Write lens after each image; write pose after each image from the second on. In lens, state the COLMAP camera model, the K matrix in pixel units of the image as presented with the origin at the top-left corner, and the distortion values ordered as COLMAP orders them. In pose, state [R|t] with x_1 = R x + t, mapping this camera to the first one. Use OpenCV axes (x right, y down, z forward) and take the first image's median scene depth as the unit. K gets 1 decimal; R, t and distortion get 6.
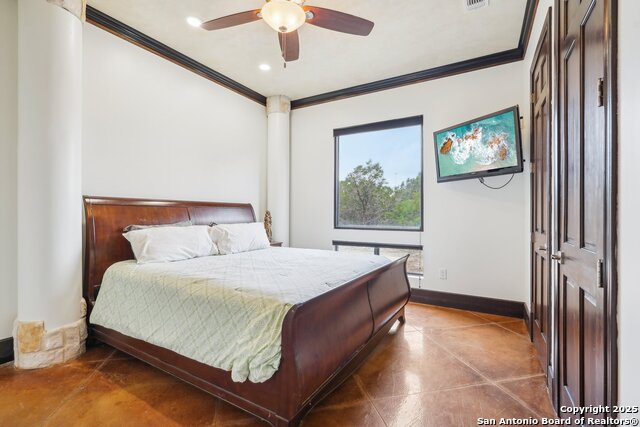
lens RADIAL K [[289.1, 0, 321.0], [0, 289.1, 213.6], [0, 0, 1]] dist [-0.007474, 0.001050]
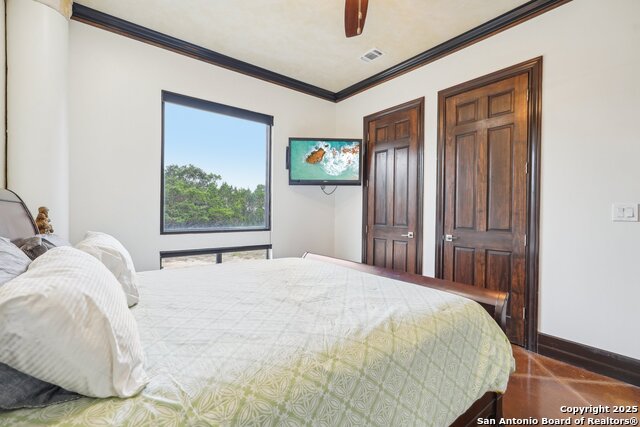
lens RADIAL K [[289.1, 0, 318.6], [0, 289.1, 216.5], [0, 0, 1]] dist [-0.007474, 0.001050]
pose [[0.368119, -0.006867, 0.929753, -0.546365], [-0.007671, 0.999916, 0.010423, -0.000295], [-0.929747, -0.010969, 0.368035, 0.481373]]
